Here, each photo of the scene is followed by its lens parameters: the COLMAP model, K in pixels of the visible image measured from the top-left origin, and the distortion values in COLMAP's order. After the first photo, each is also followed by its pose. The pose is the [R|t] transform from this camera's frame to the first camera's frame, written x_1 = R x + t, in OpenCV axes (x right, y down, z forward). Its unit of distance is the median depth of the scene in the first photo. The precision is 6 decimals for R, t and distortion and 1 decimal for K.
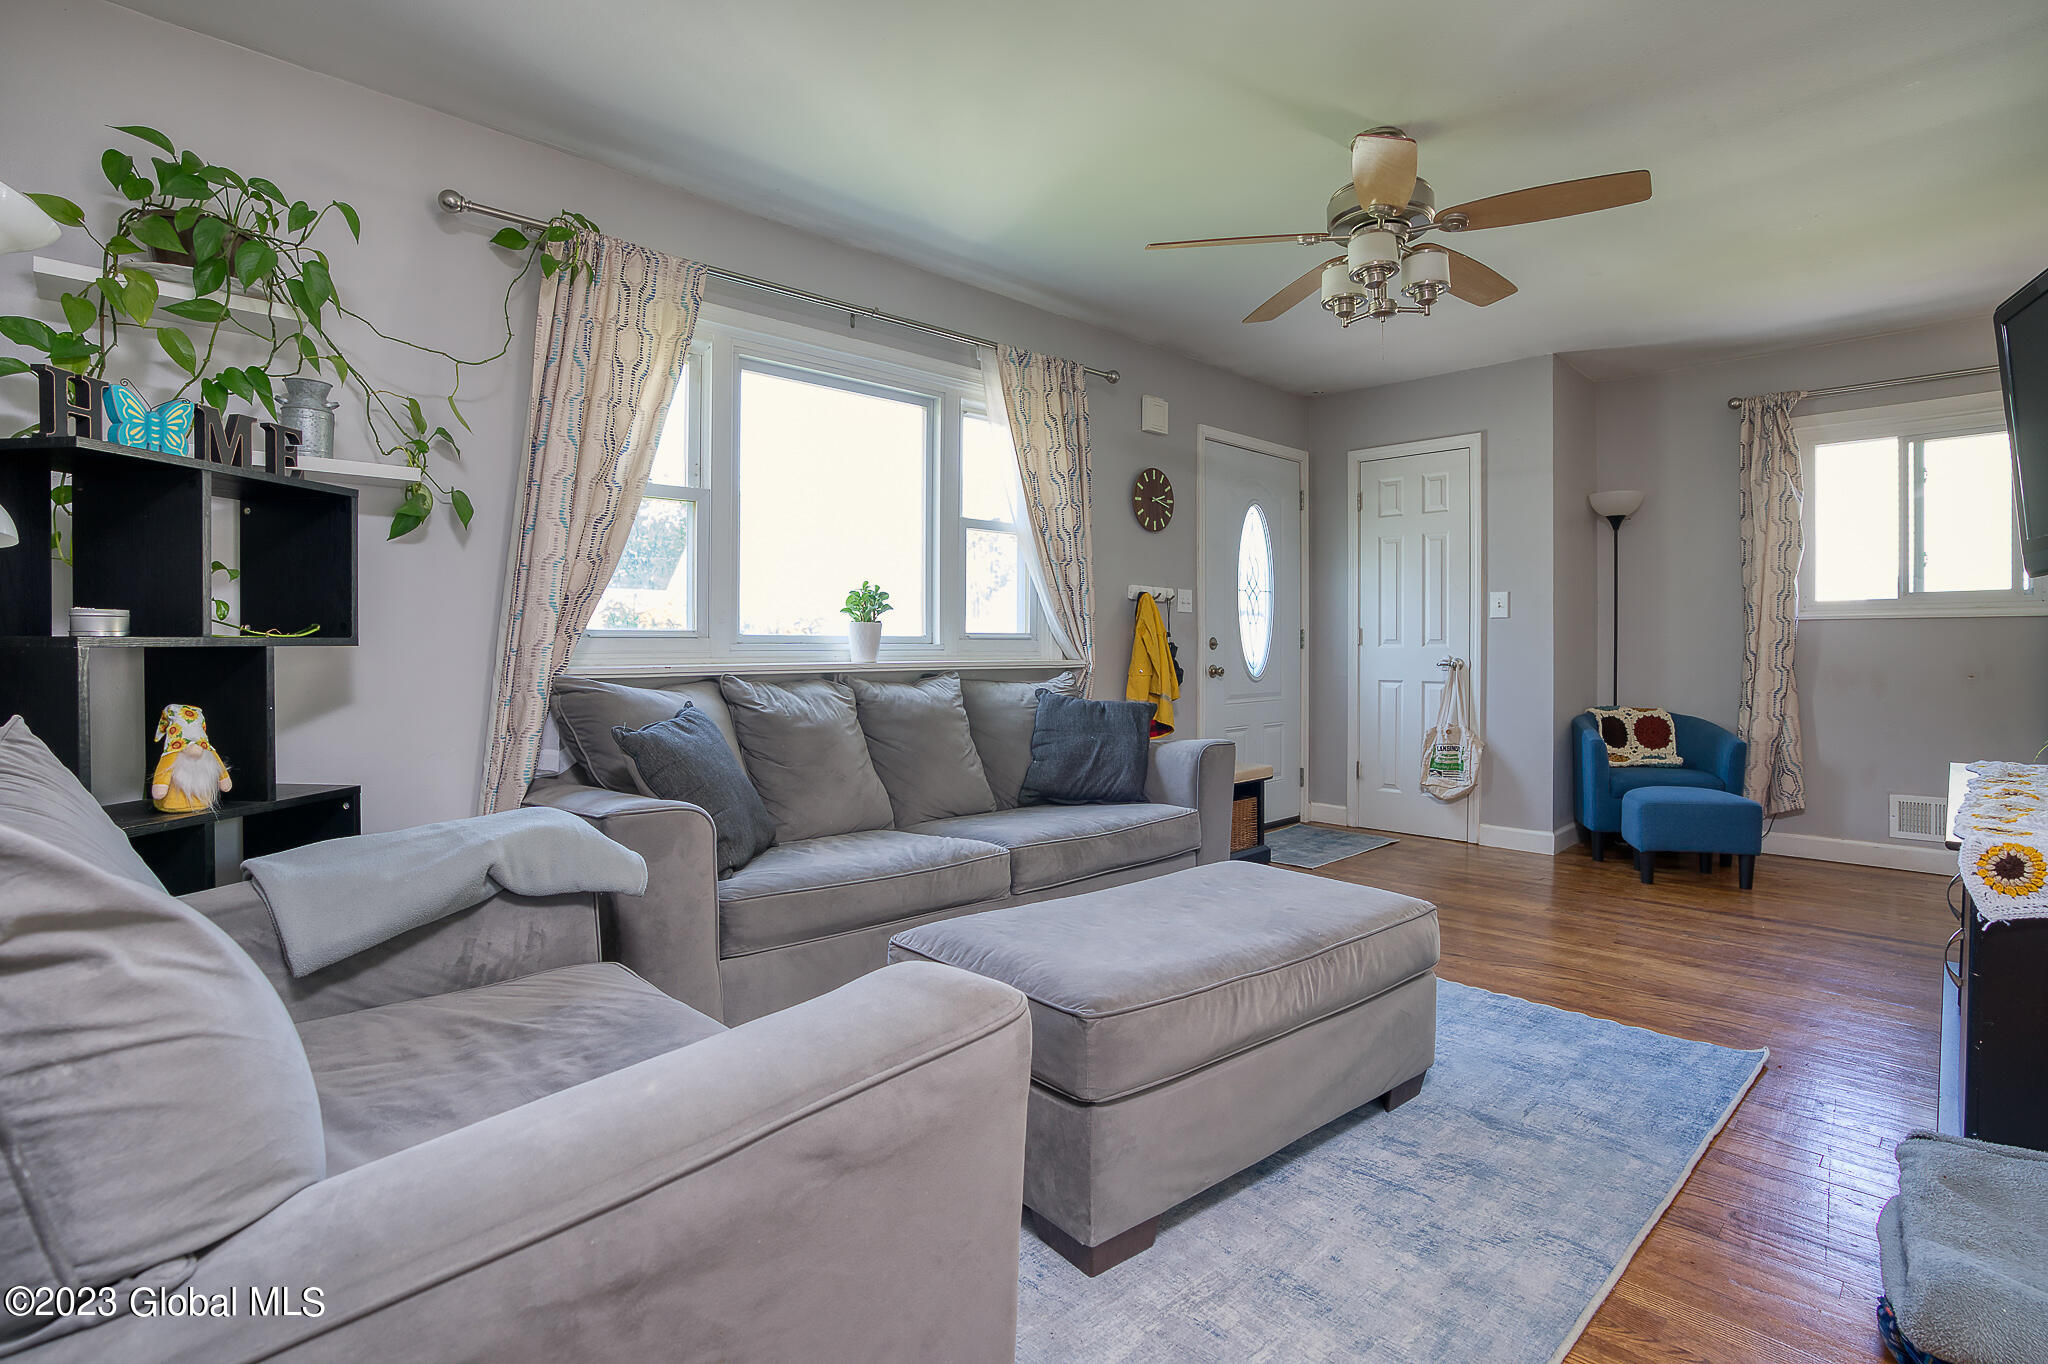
lens RADIAL K [[991.1, 0, 1025.7], [0, 991.1, 653.9], [0, 0, 1]] dist [-0.073181, 0.030842]
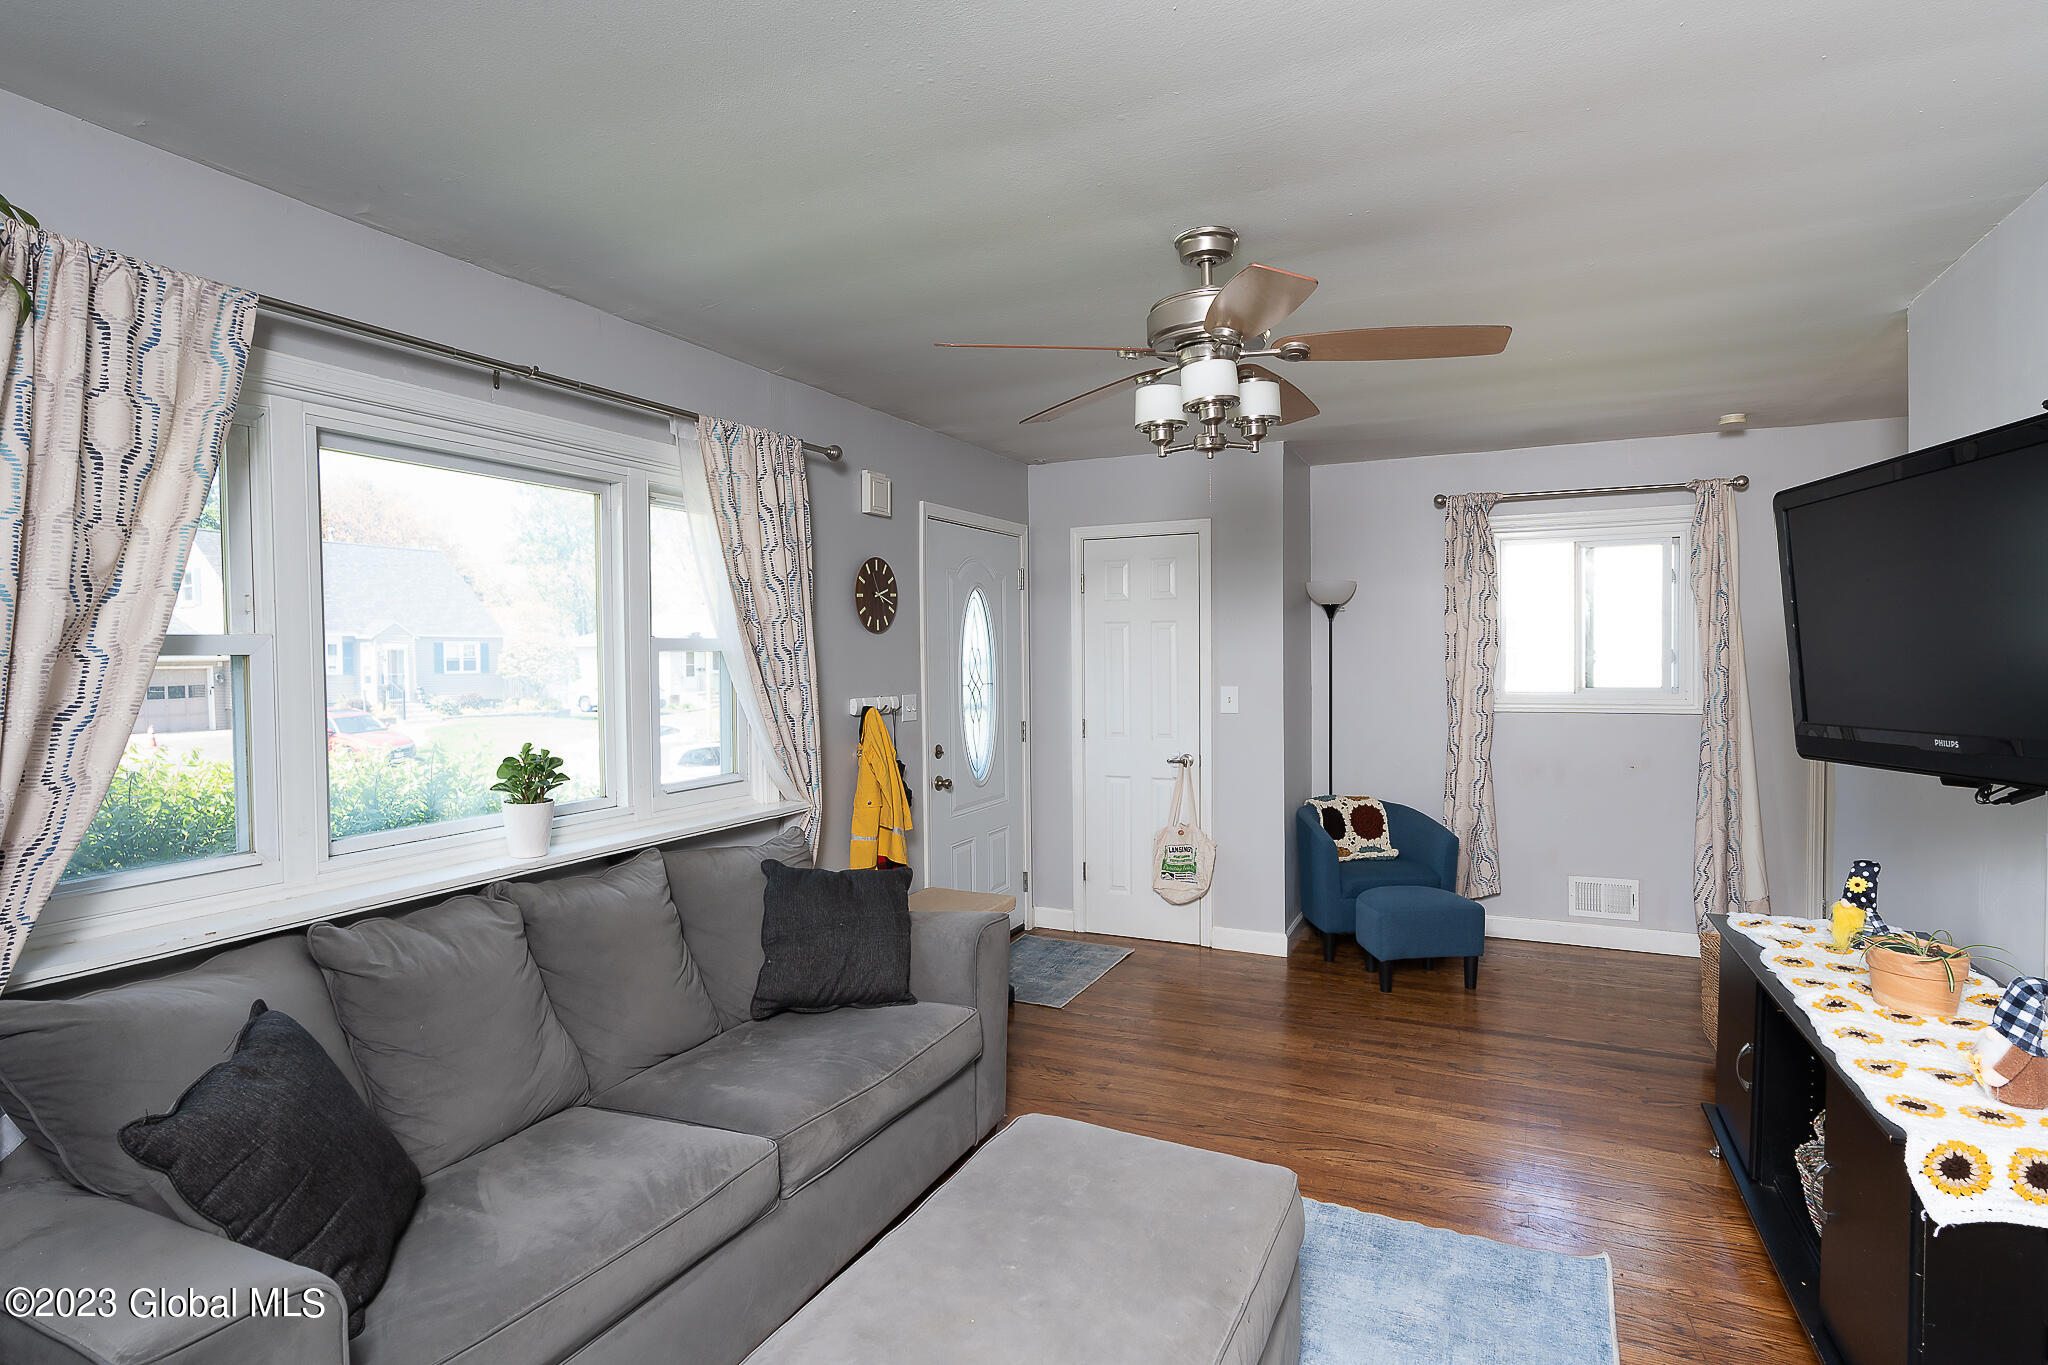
lens RADIAL K [[1023.2, 0, 1016.6], [0, 1023.2, 675.7], [0, 0, 1]] dist [-0.015810, 0.007916]
pose [[0.936908, -0.022327, 0.348863, -0.072792], [0.014678, 0.999591, 0.024555, -0.117197], [-0.349268, -0.017885, 0.936852, 0.145984]]
